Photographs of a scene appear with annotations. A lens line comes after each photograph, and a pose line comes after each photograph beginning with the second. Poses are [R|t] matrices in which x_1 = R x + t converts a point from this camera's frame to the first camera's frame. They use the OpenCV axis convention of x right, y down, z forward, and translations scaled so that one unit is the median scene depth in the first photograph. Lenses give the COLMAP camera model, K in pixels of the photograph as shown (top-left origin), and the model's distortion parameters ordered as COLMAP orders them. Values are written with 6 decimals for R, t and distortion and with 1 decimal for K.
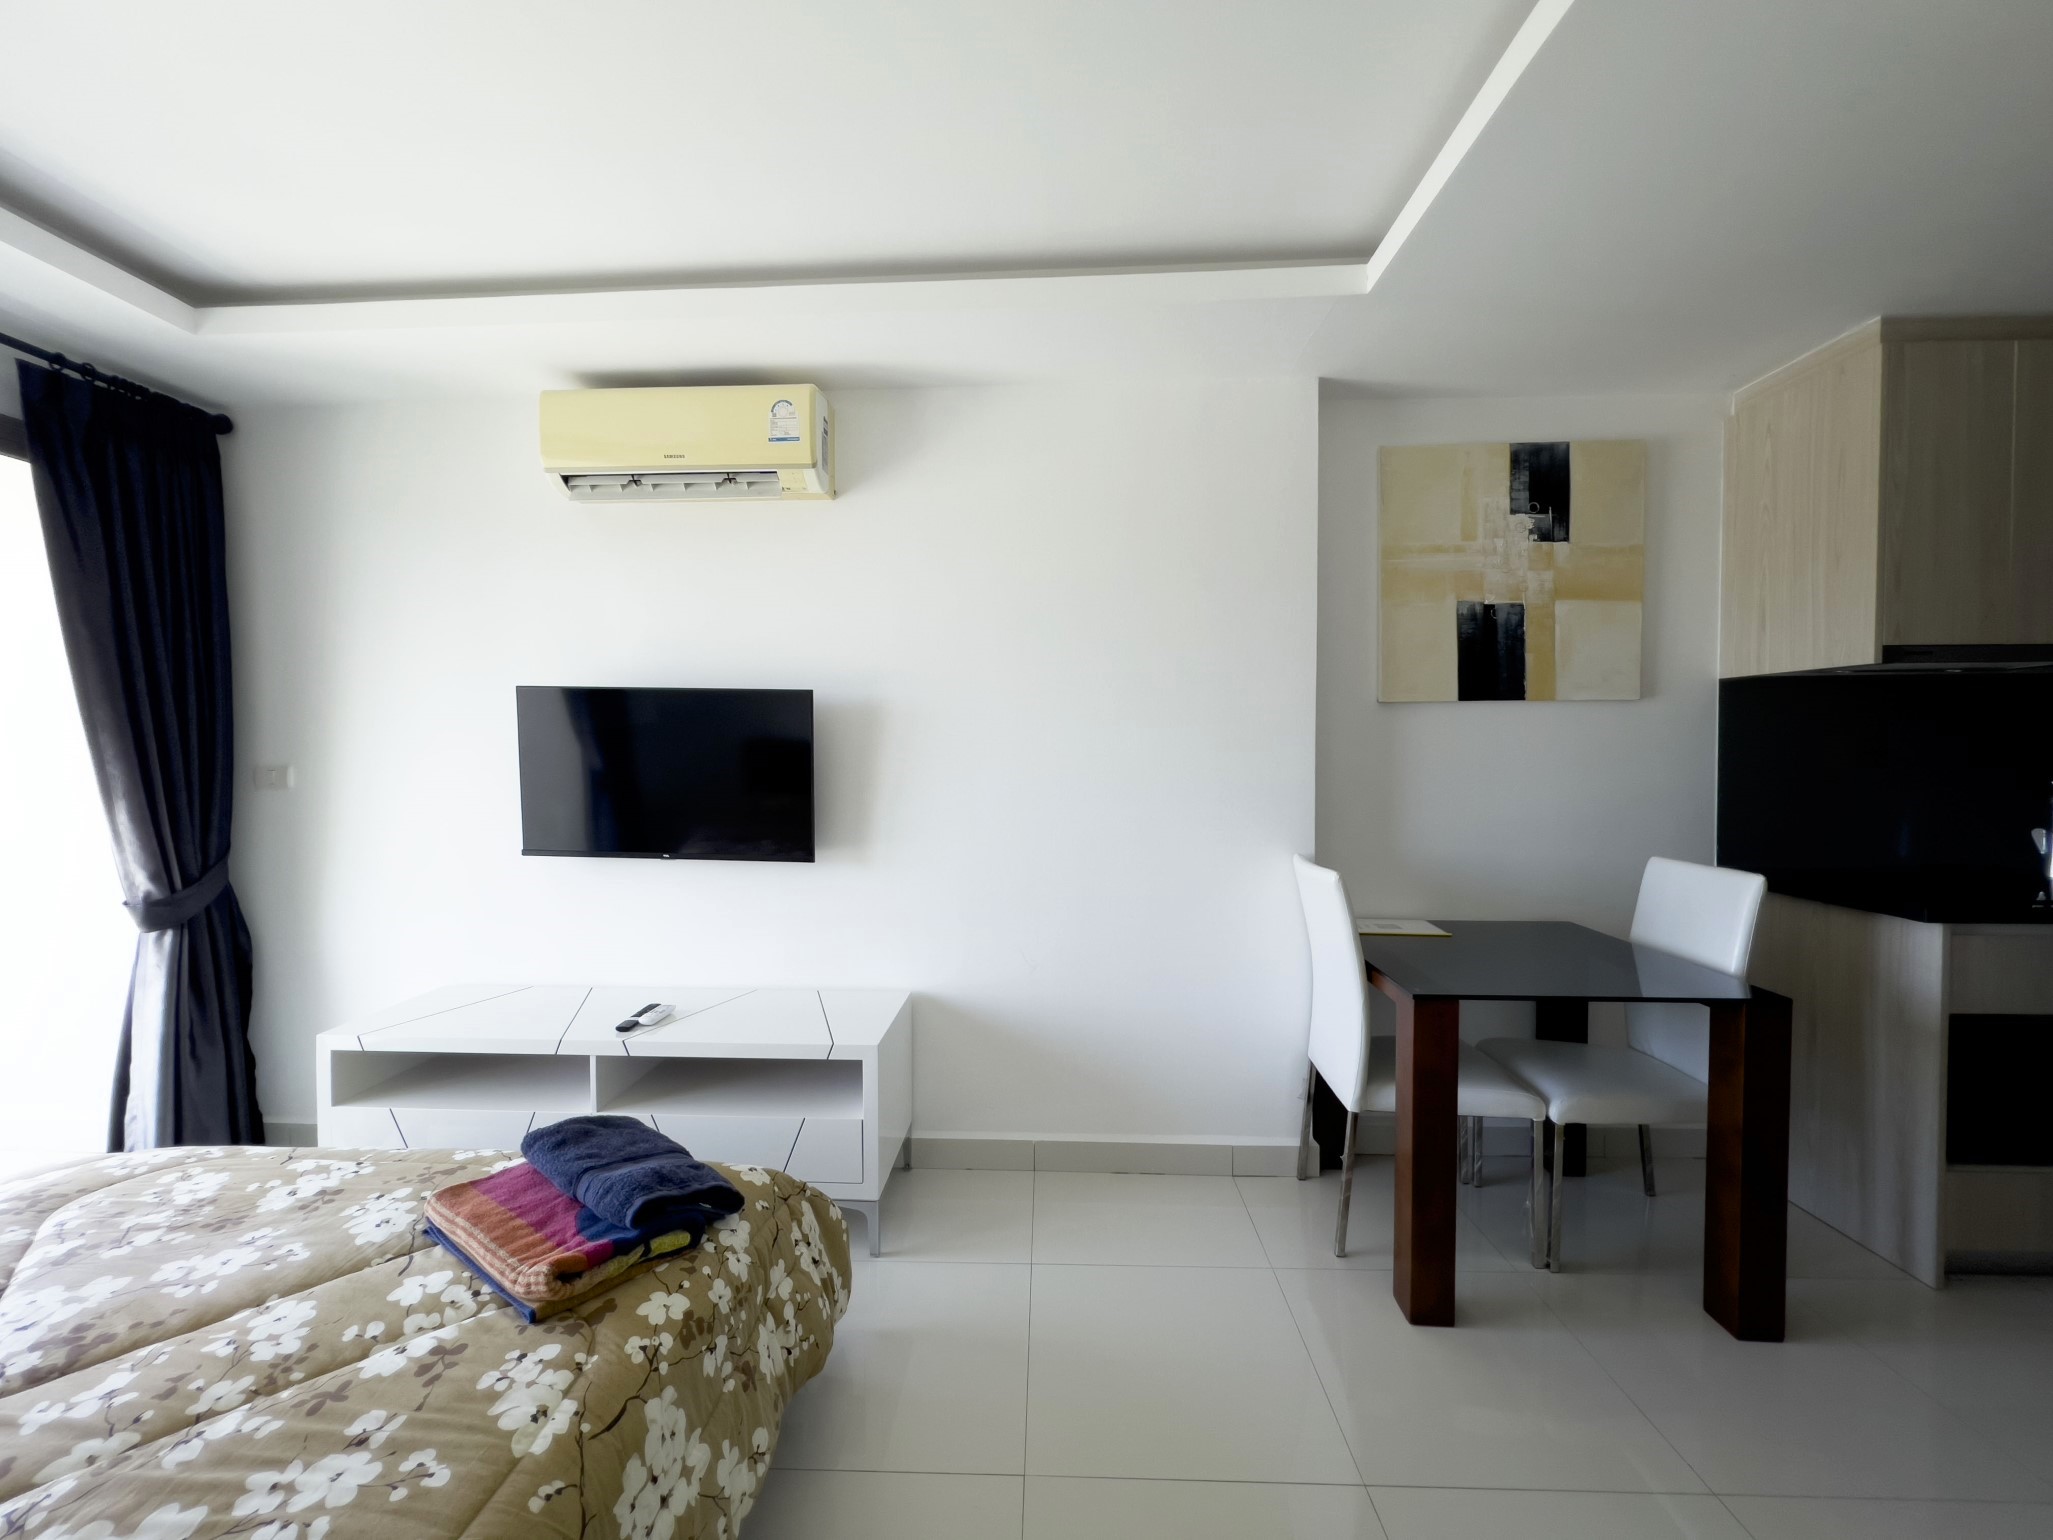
lens RADIAL K [[824.1, 0, 1021.8], [0, 824.1, 767.1], [0, 0, 1]] dist [-0.001902, 0.001153]
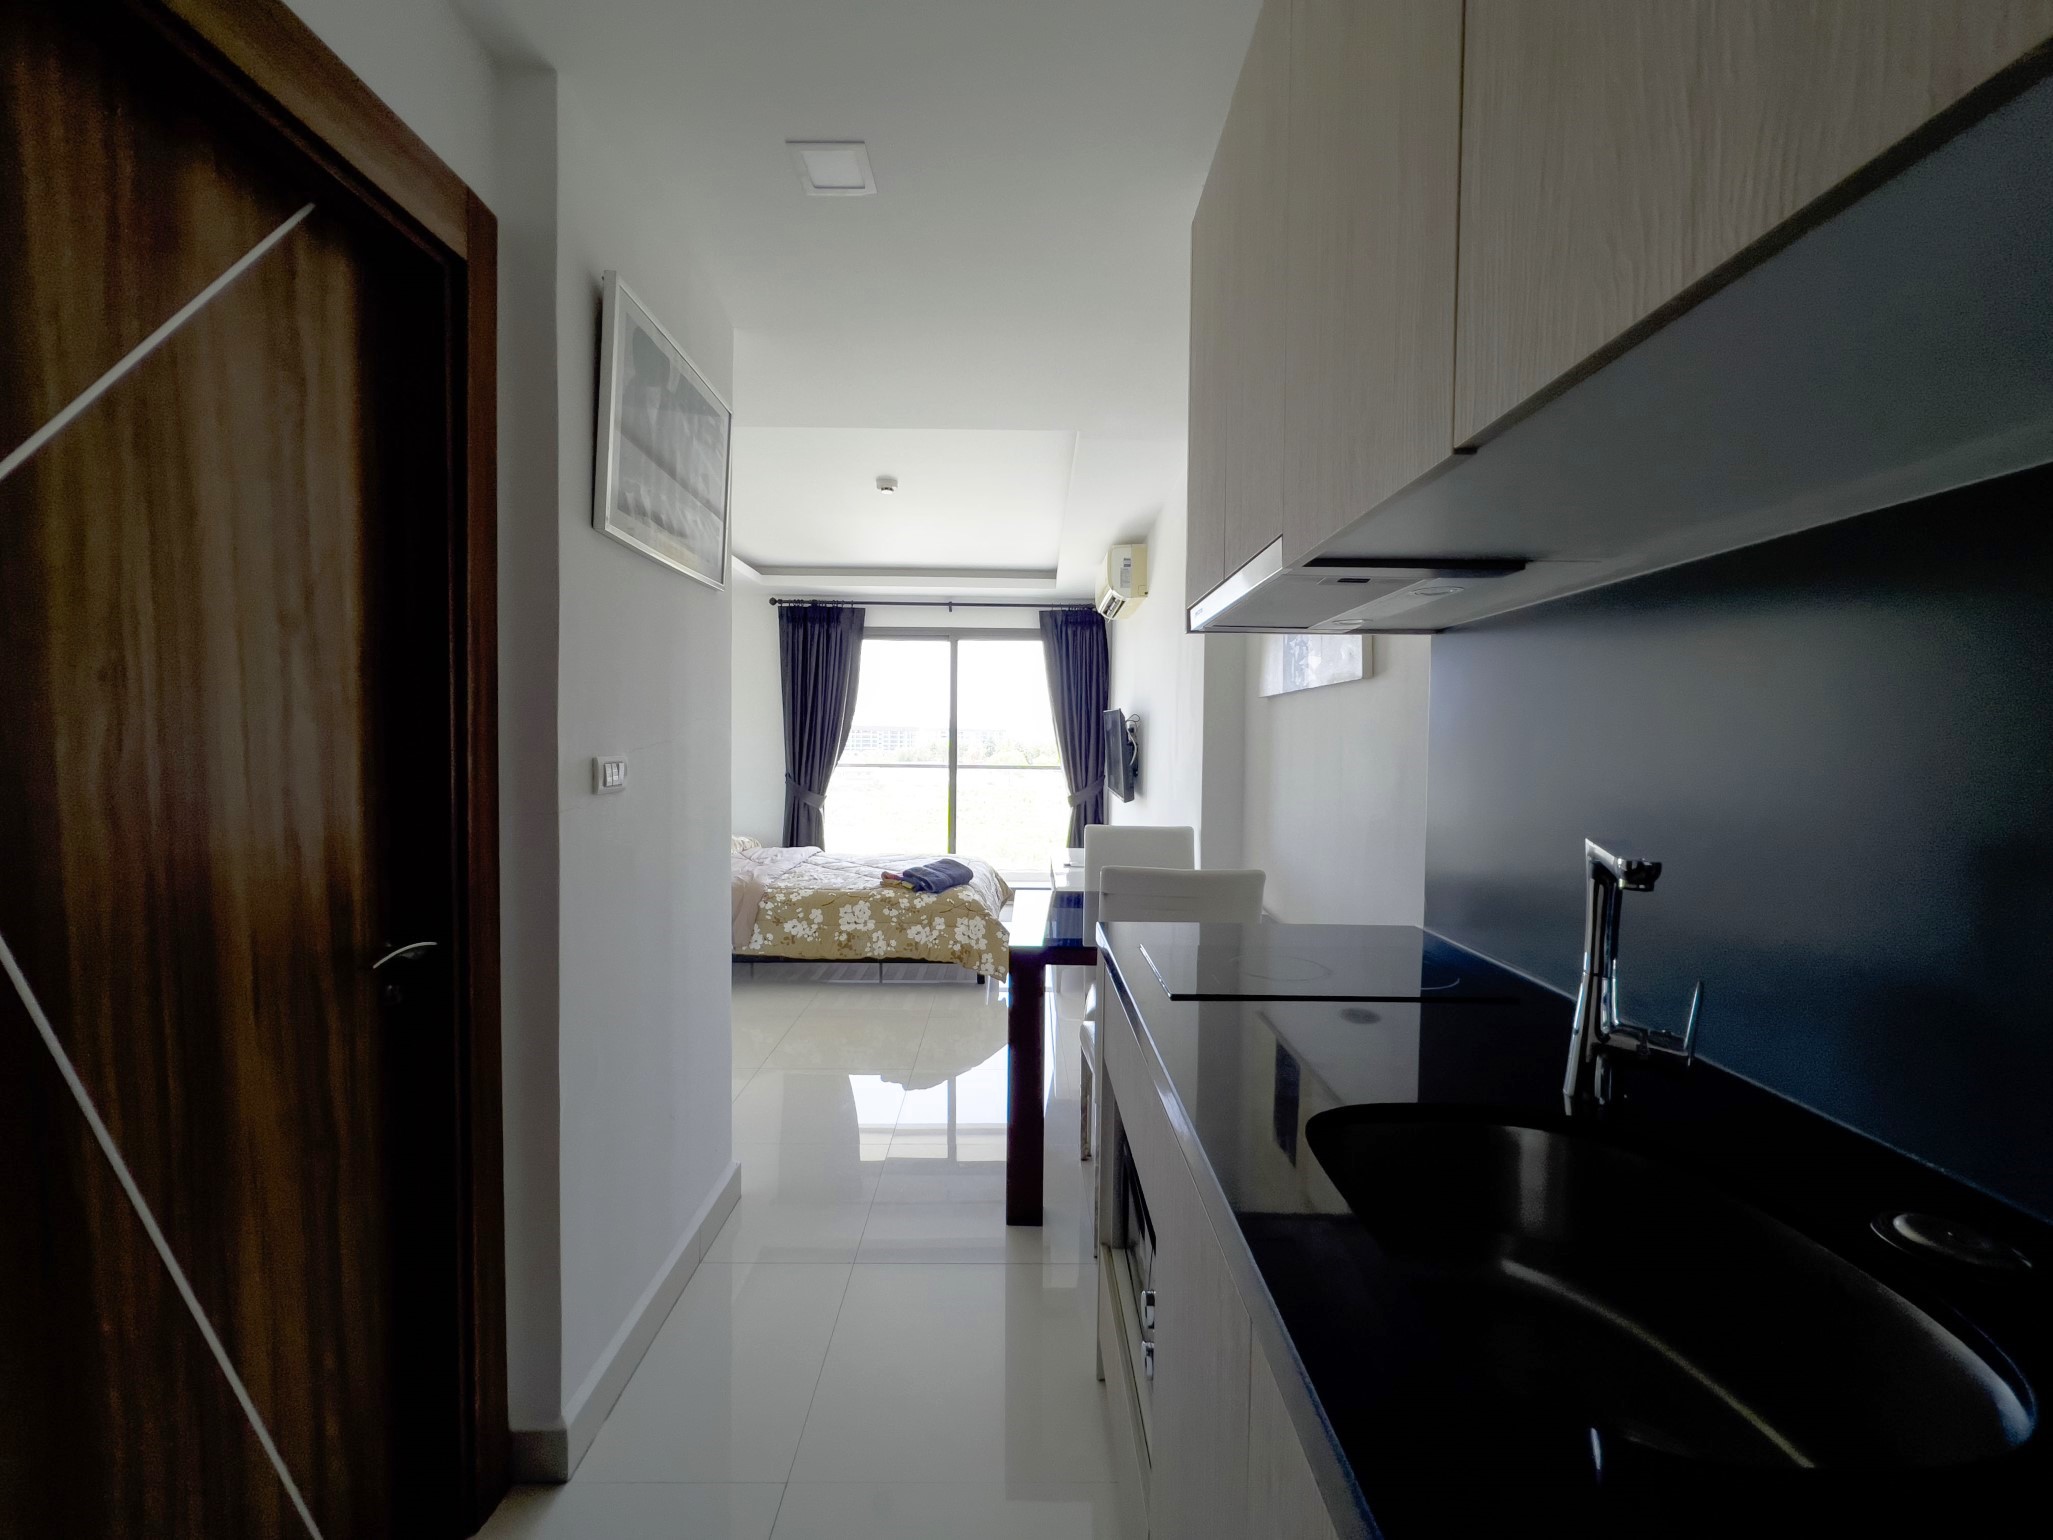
lens RADIAL K [[824.1, 0, 1008.9], [0, 824.1, 773.1], [0, 0, 1]] dist [-0.001902, 0.001153]
pose [[0.029275, 0.044954, -0.998560, 1.738903], [-0.035901, 0.998391, 0.043894, -0.024329], [0.998926, 0.034564, 0.030841, 0.771743]]
